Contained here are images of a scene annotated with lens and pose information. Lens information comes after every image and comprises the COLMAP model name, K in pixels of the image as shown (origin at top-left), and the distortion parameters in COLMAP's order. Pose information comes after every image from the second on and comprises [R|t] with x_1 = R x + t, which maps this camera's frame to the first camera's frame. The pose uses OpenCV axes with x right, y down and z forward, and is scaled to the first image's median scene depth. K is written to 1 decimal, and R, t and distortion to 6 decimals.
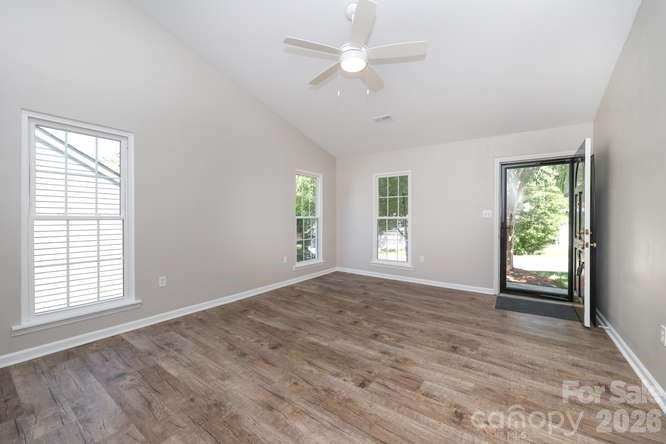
lens RADIAL K [[272.0, 0, 335.9], [0, 272.0, 211.7], [0, 0, 1]] dist [-0.004229, 0.000228]
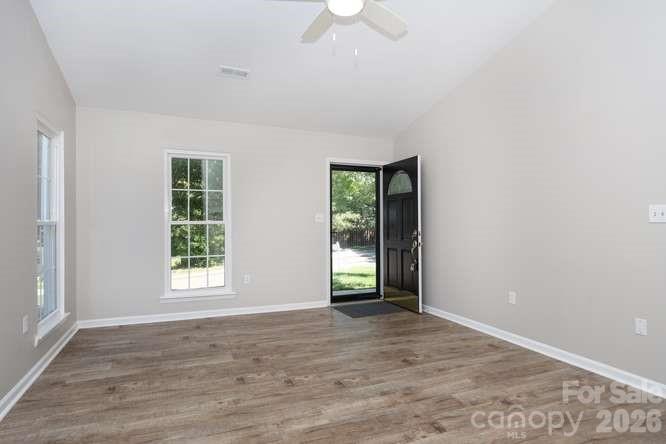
lens RADIAL K [[376.4, 0, 336.9], [0, 376.4, 208.9], [0, 0, 1]] dist [-0.003874, 0.001058]
pose [[0.511657, 0.027258, 0.858757, -0.715400], [-0.015727, 0.999626, -0.022359, 0.008629], [-0.859046, -0.002066, 0.511894, 0.477202]]
